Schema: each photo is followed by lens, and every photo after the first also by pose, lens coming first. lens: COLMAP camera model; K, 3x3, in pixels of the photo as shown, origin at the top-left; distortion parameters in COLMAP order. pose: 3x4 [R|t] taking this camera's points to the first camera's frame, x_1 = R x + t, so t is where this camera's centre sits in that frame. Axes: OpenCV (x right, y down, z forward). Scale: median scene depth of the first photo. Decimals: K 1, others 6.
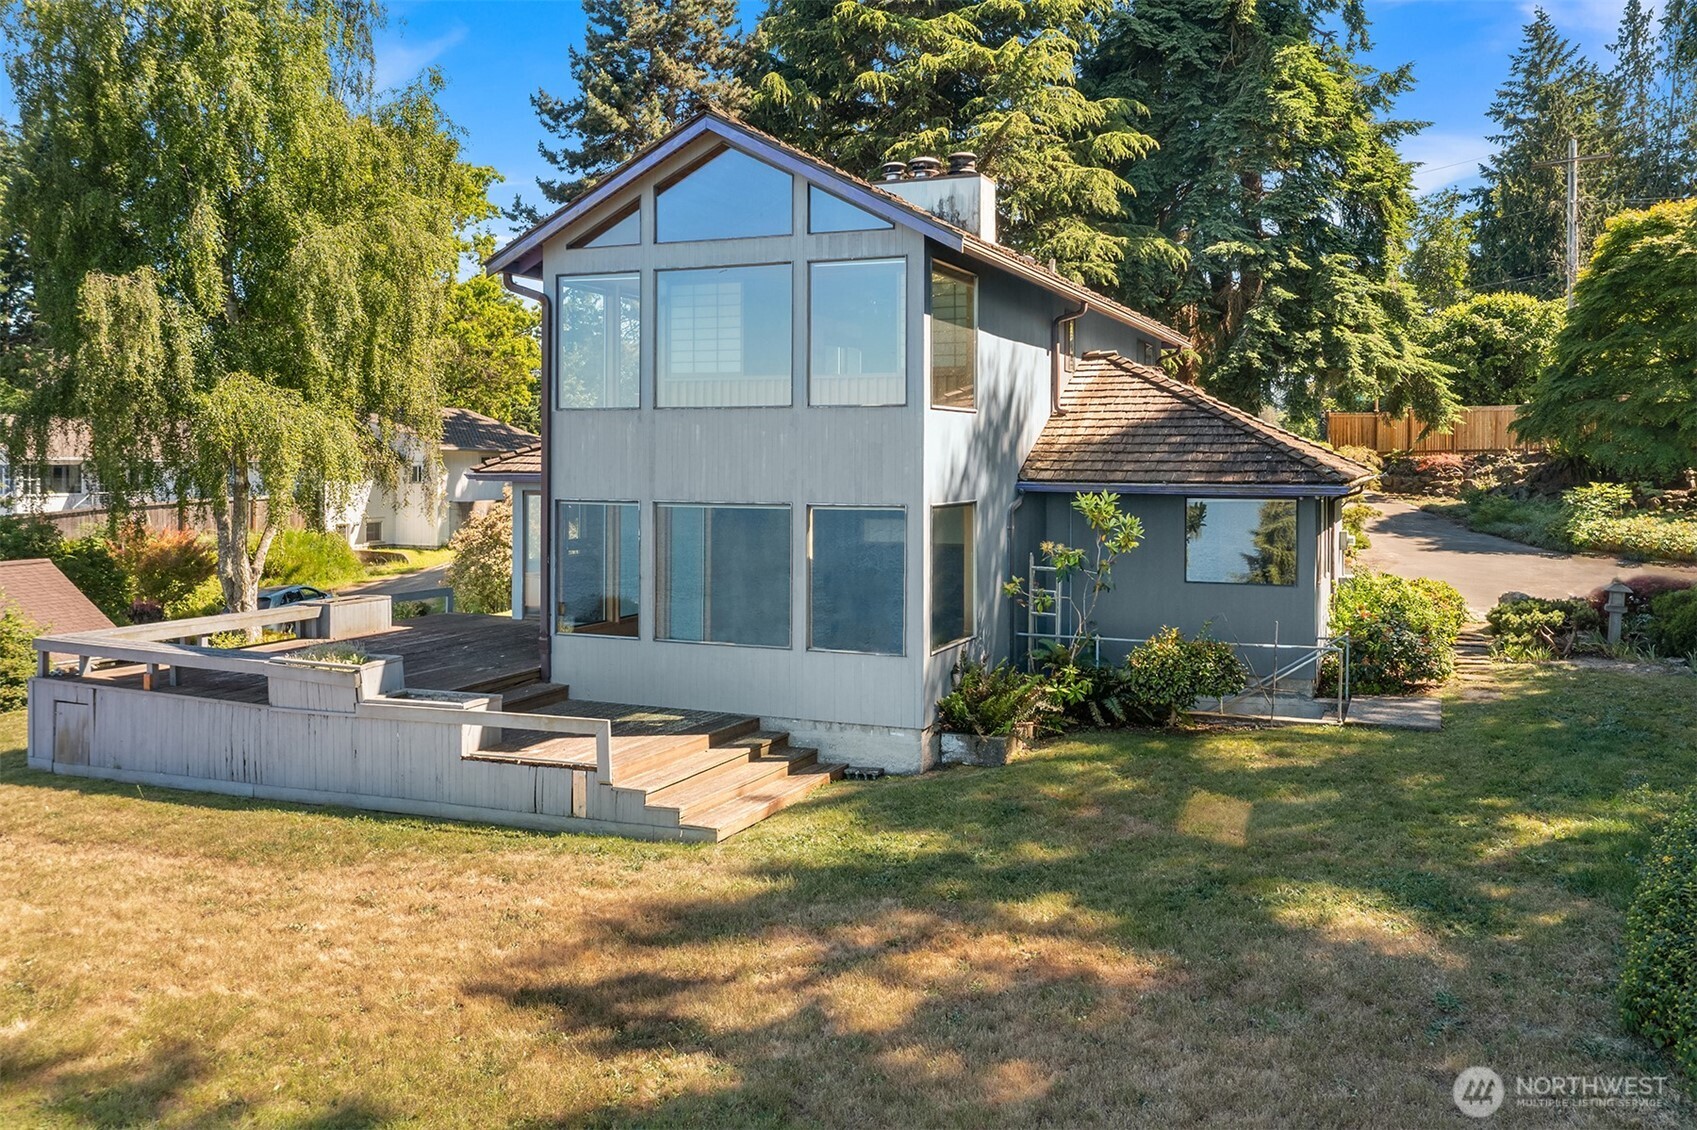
lens RADIAL K [[1394.4, 0, 854.2], [0, 1394.4, 555.7], [0, 0, 1]] dist [-0.021048, 0.019223]
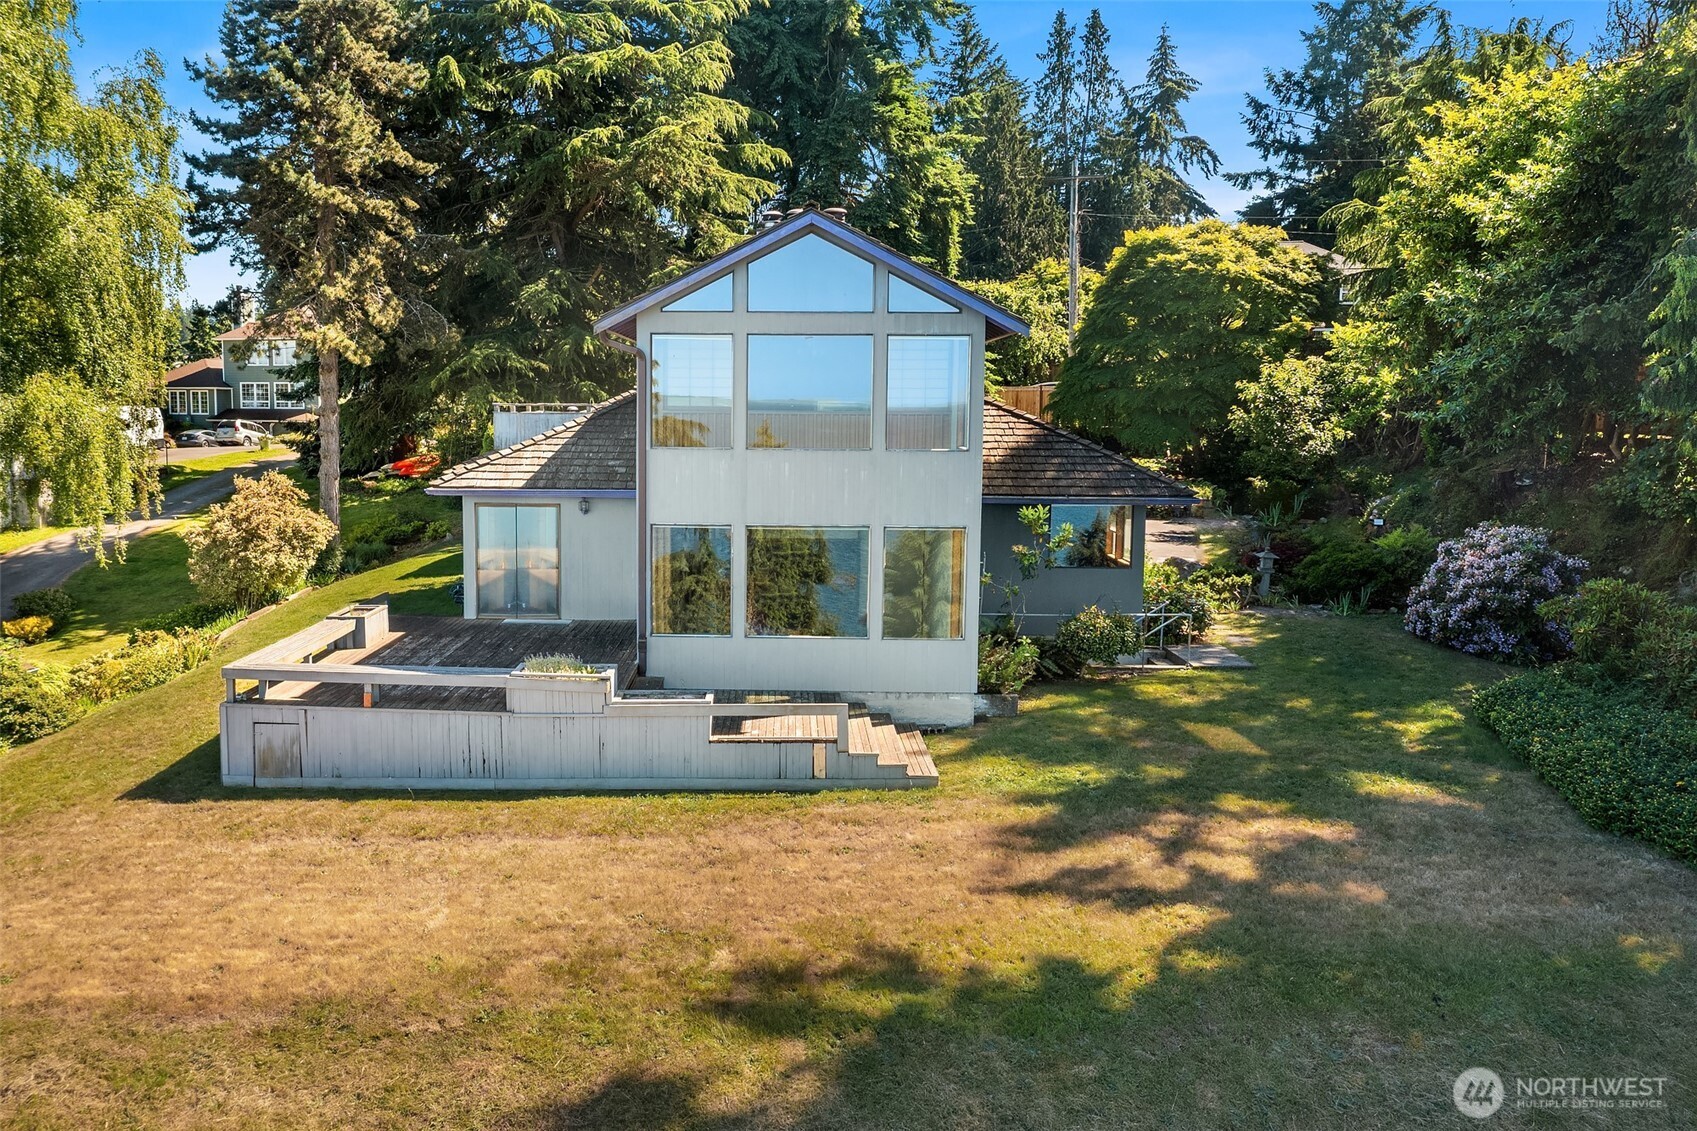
lens RADIAL K [[1394.4, 0, 740.2], [0, 1394.4, 663.5], [0, 0, 1]] dist [-0.021048, 0.019223]
pose [[0.934782, -0.063320, 0.349533, -0.622254], [0.021839, 0.992367, 0.121367, -0.070576], [-0.354550, -0.105818, 0.929030, -0.162806]]
